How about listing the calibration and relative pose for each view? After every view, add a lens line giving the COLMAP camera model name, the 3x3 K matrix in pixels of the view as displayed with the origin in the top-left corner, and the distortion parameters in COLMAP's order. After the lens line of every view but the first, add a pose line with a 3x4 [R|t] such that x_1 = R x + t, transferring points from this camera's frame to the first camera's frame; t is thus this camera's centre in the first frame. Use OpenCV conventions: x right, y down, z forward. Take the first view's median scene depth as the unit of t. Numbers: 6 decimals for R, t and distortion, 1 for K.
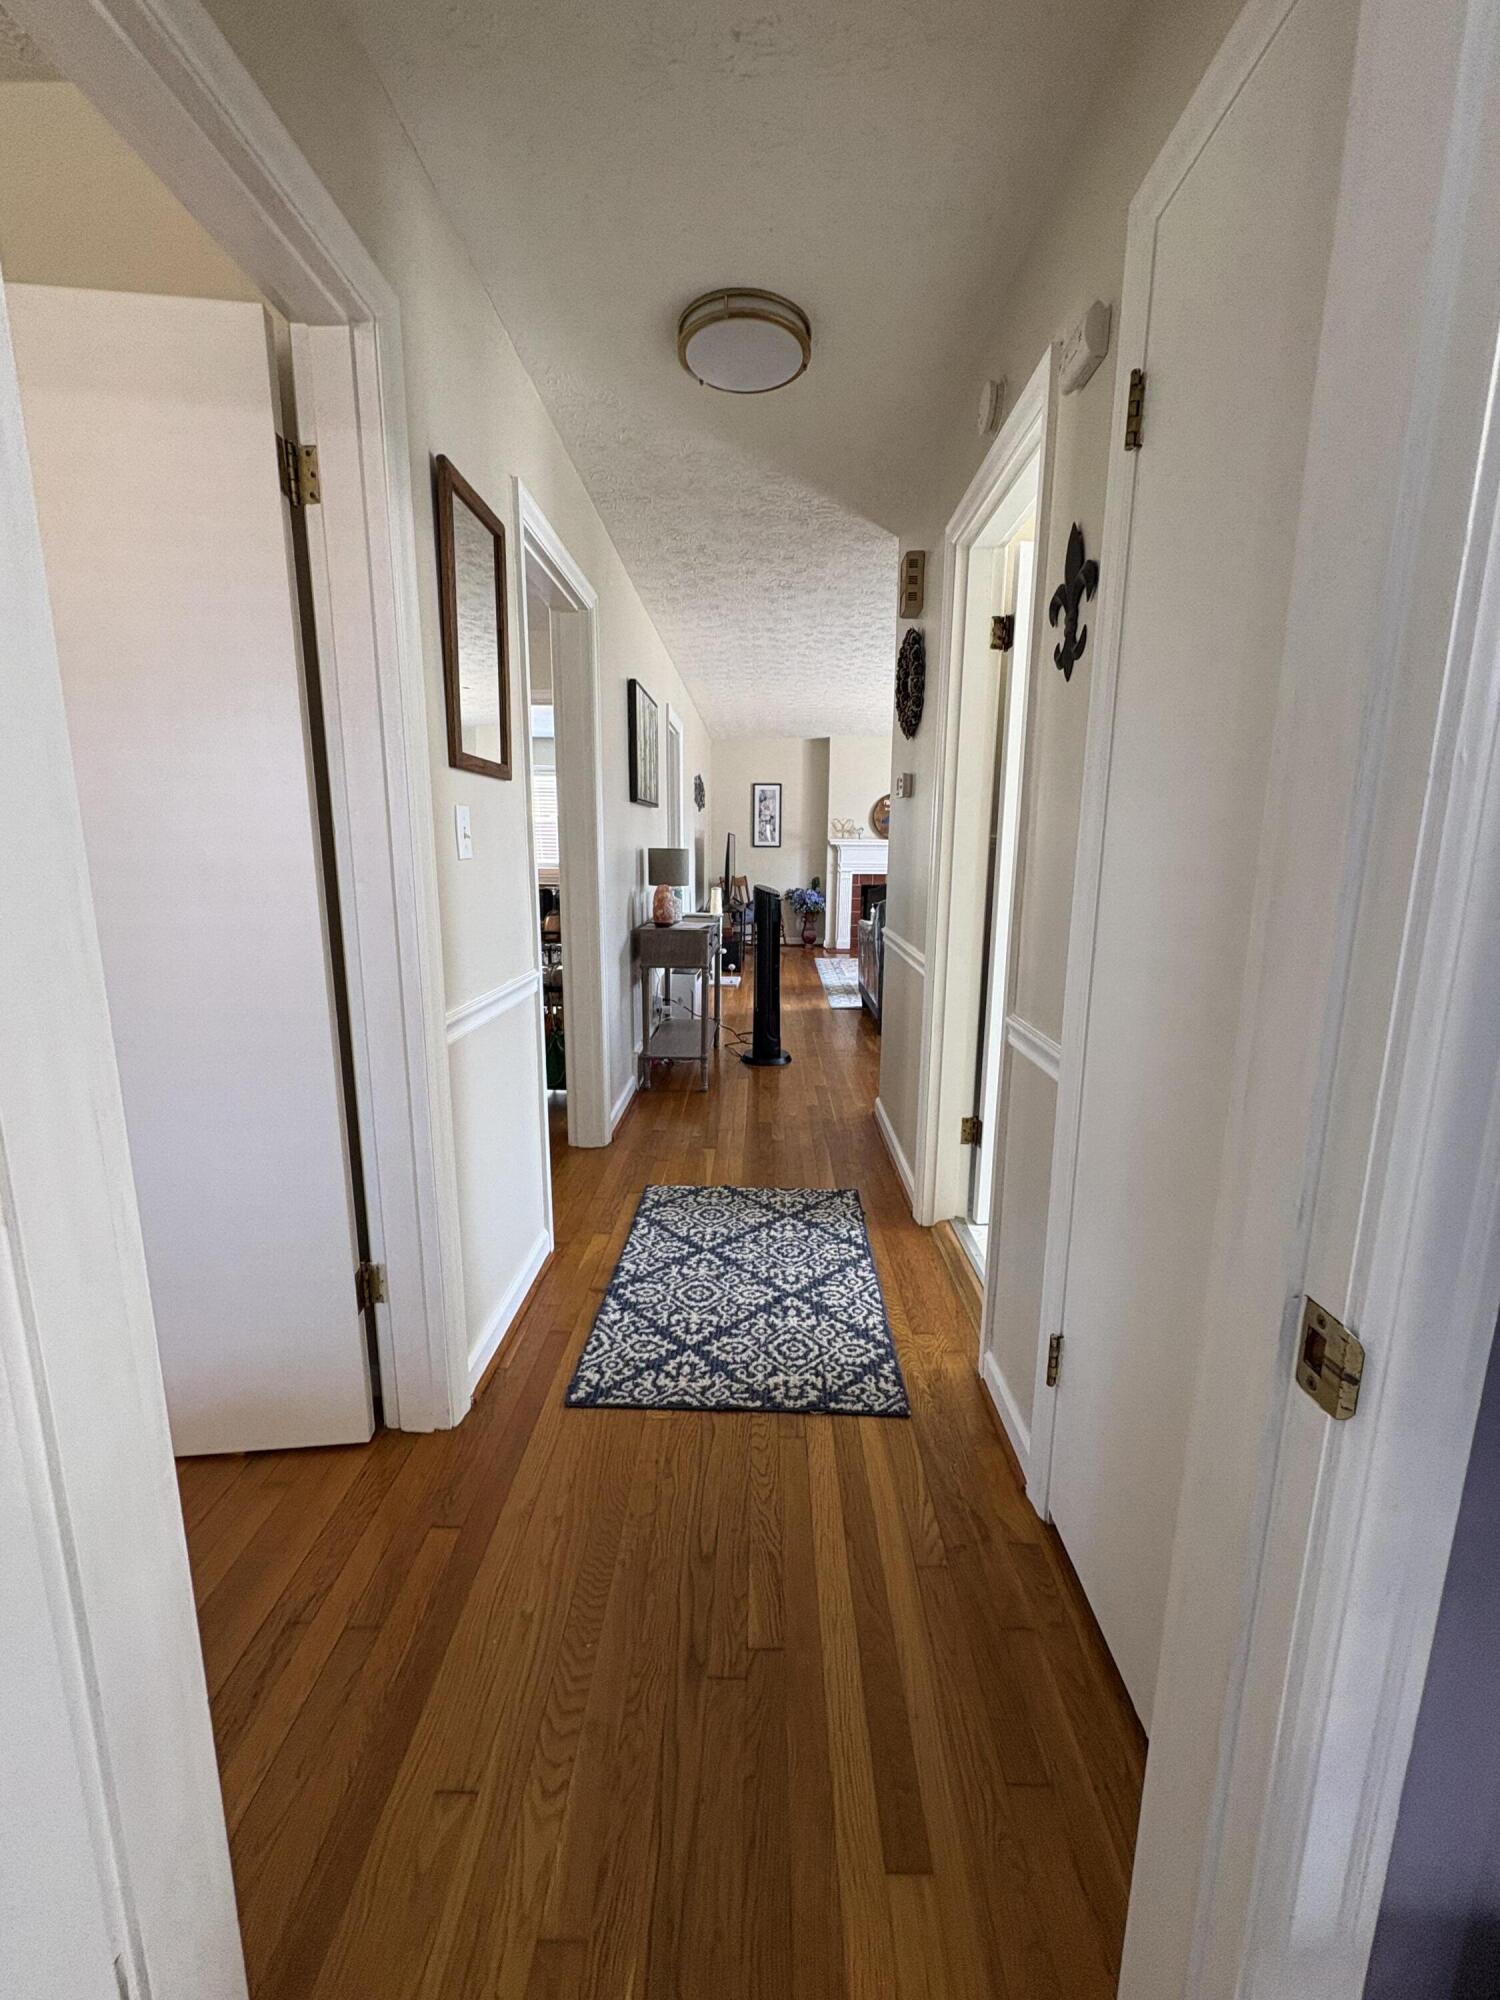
lens RADIAL K [[797.1, 0, 753.2], [0, 797.1, 1001.1], [0, 0, 1]] dist [-0.001183, -0.000181]
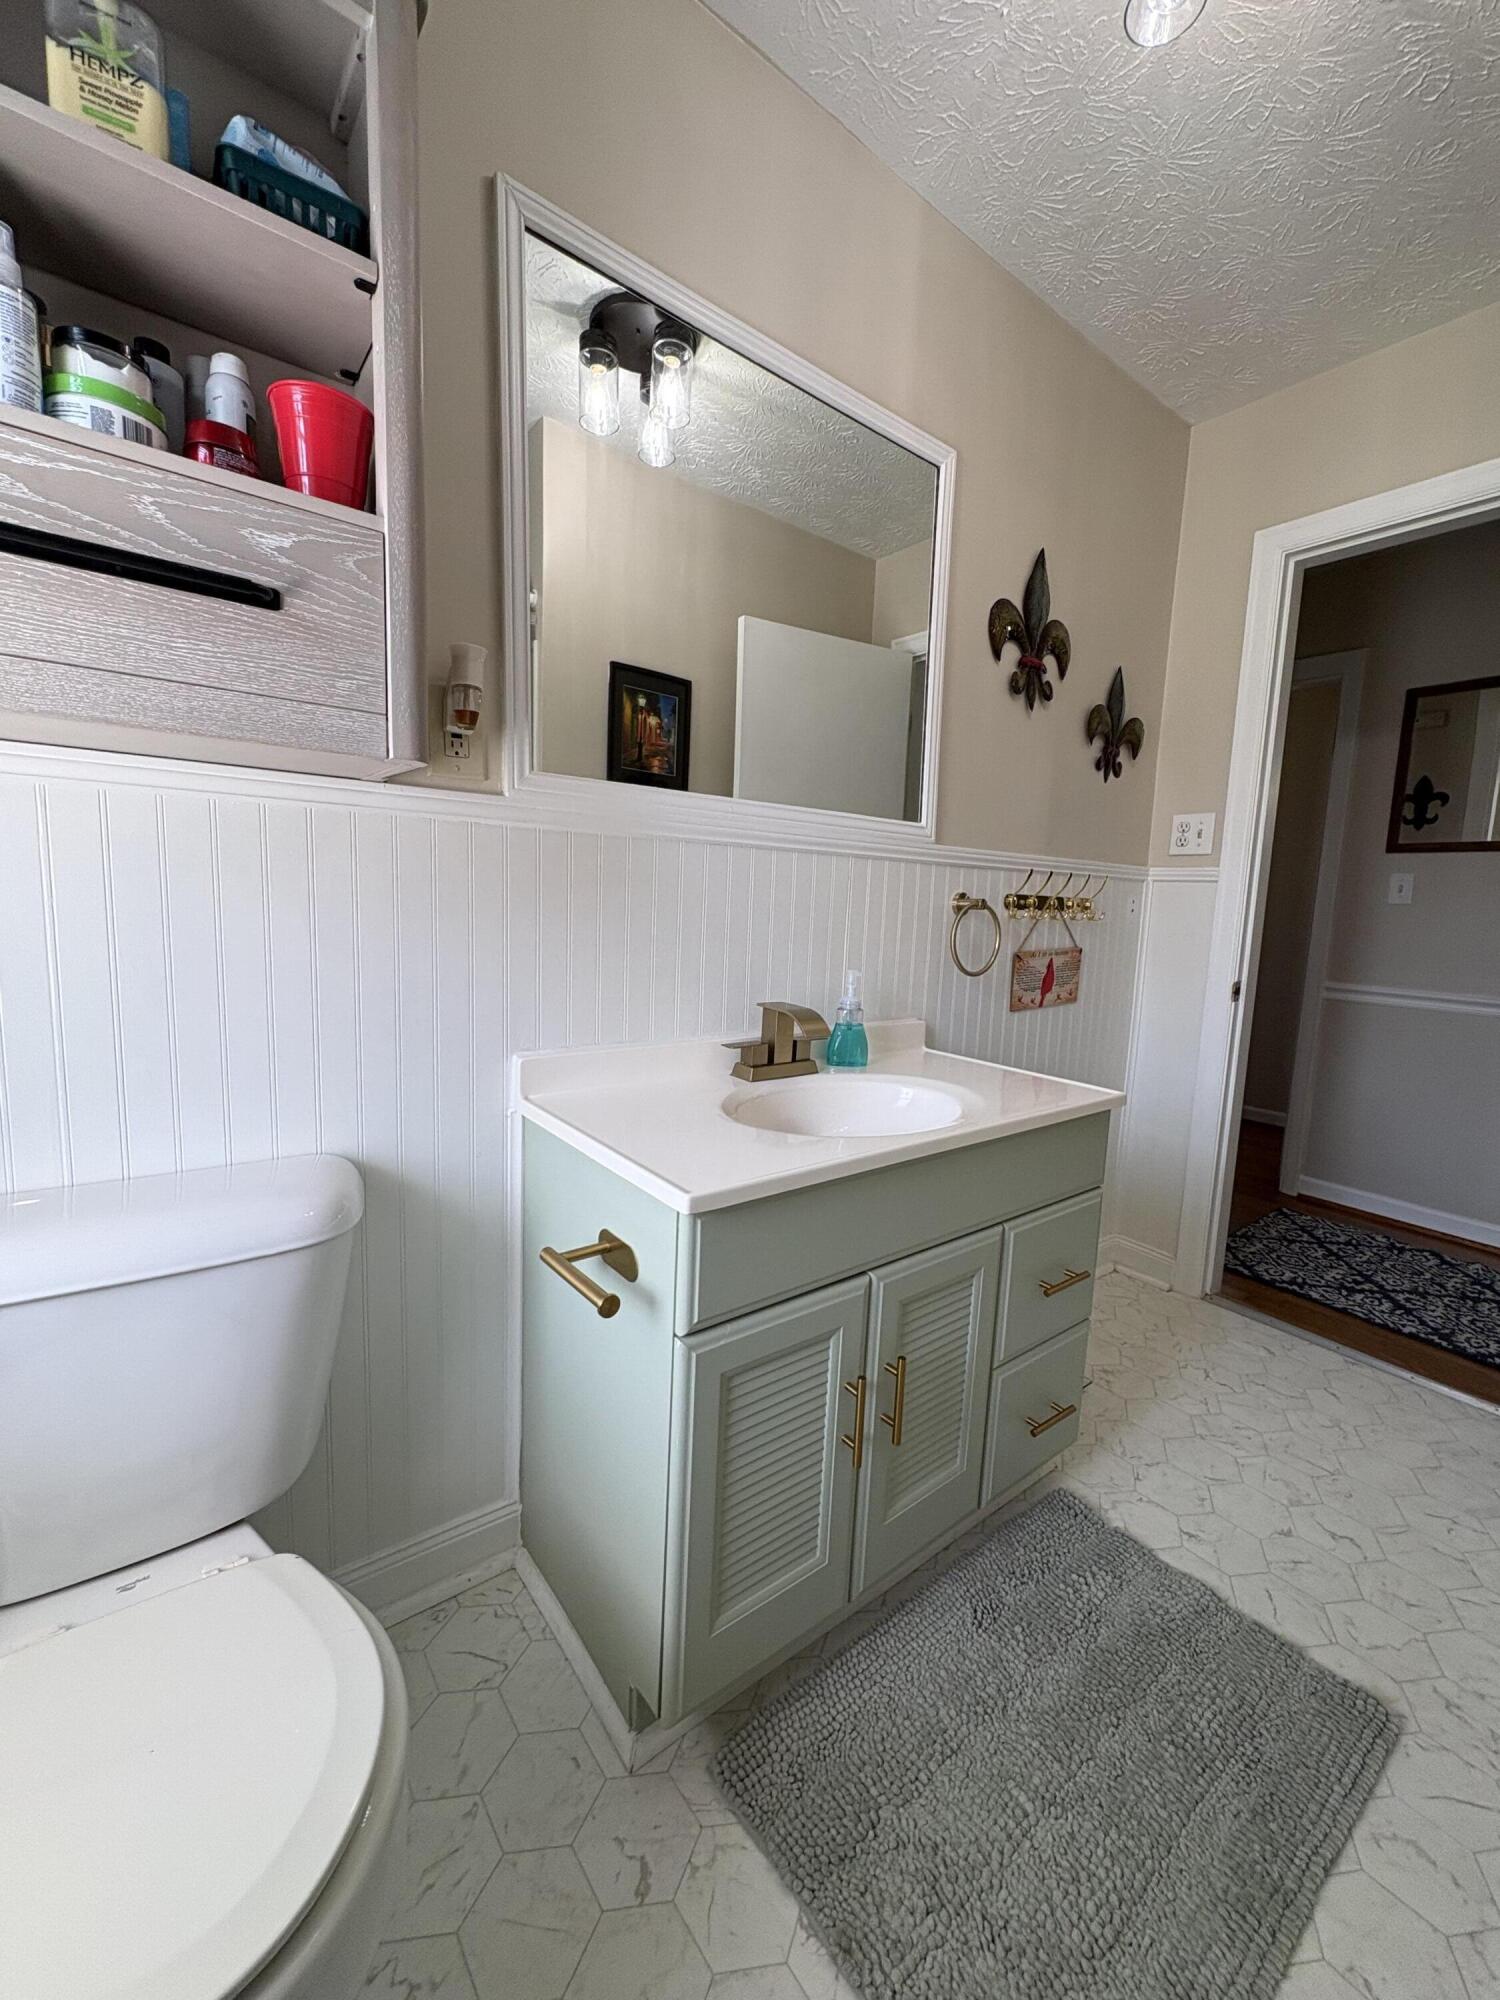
lens RADIAL K [[797.1, 0, 744.6], [0, 797.1, 995.9], [0, 0, 1]] dist [-0.001183, -0.000181]
pose [[-0.785796, 0.043972, -0.616921, 1.535222], [-0.152710, 0.952792, 0.262424, -0.194804], [0.599337, 0.300422, -0.741985, 1.265039]]
